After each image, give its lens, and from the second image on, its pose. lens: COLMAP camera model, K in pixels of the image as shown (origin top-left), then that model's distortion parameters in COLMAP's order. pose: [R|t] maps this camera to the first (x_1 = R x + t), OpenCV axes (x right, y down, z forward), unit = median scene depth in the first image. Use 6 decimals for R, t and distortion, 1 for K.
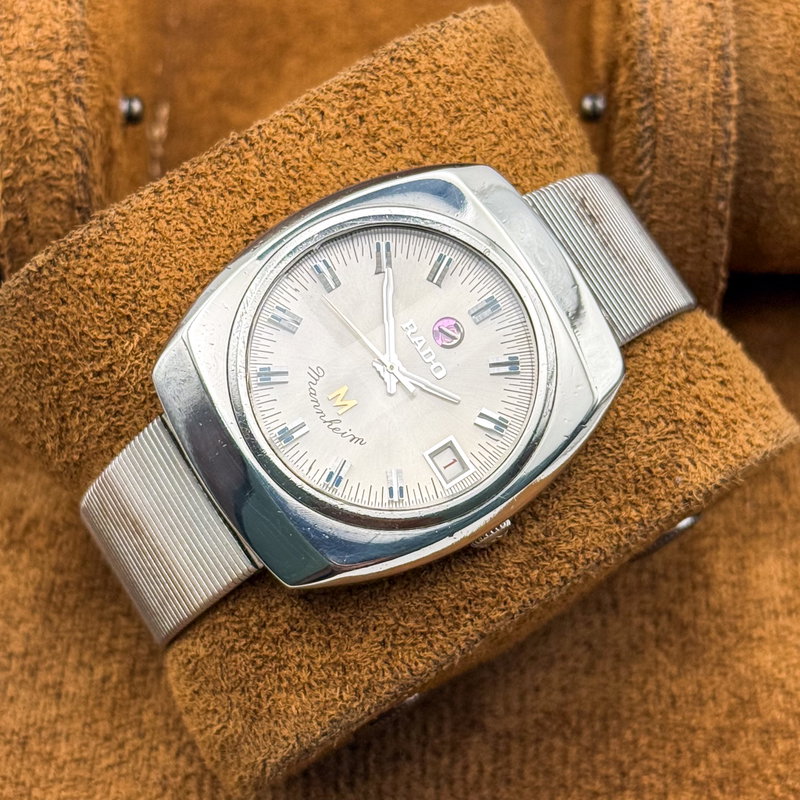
lens RADIAL K [[2372.4, 0, 400.0], [0, 2372.4, 400.0], [0, 0, 1]] dist [0.140889, 1.923921]
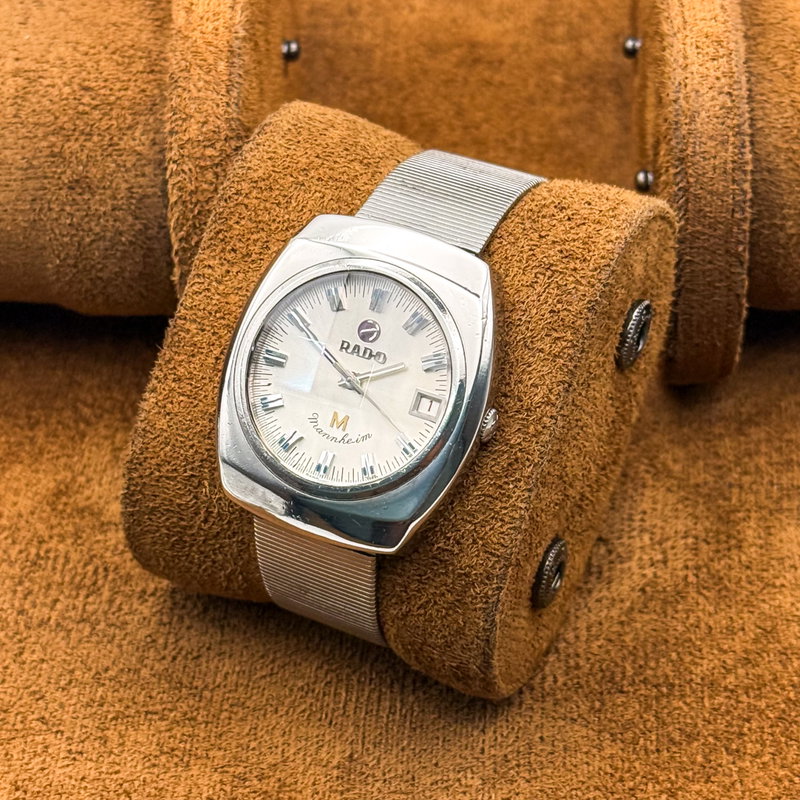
lens RADIAL K [[2372.4, 0, 400.0], [0, 2372.4, 400.0], [0, 0, 1]] dist [0.140889, 1.923921]
pose [[0.734567, -0.643513, -0.215181, 0.291794], [0.633223, 0.764074, -0.123371, 0.174360], [0.243805, -0.045633, 0.968750, -0.286236]]
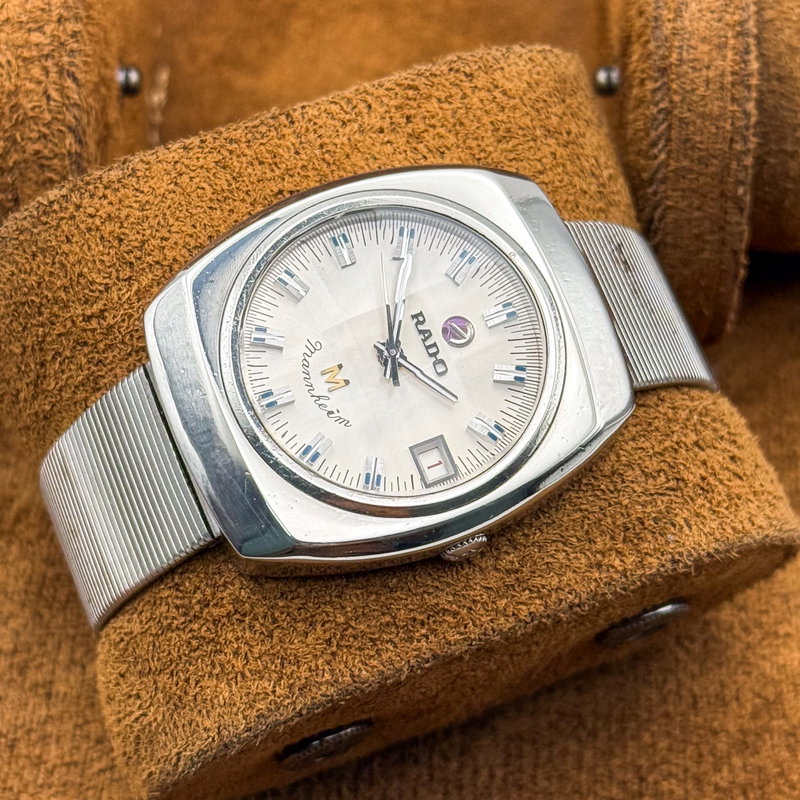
lens RADIAL K [[2372.4, 0, 400.0], [0, 2372.4, 400.0], [0, 0, 1]] dist [0.140889, 1.923921]
pose [[0.983293, 0.179870, -0.027973, 0.028553], [-0.182026, 0.970415, -0.158622, 0.149262], [-0.001386, 0.161064, 0.986943, 0.063565]]
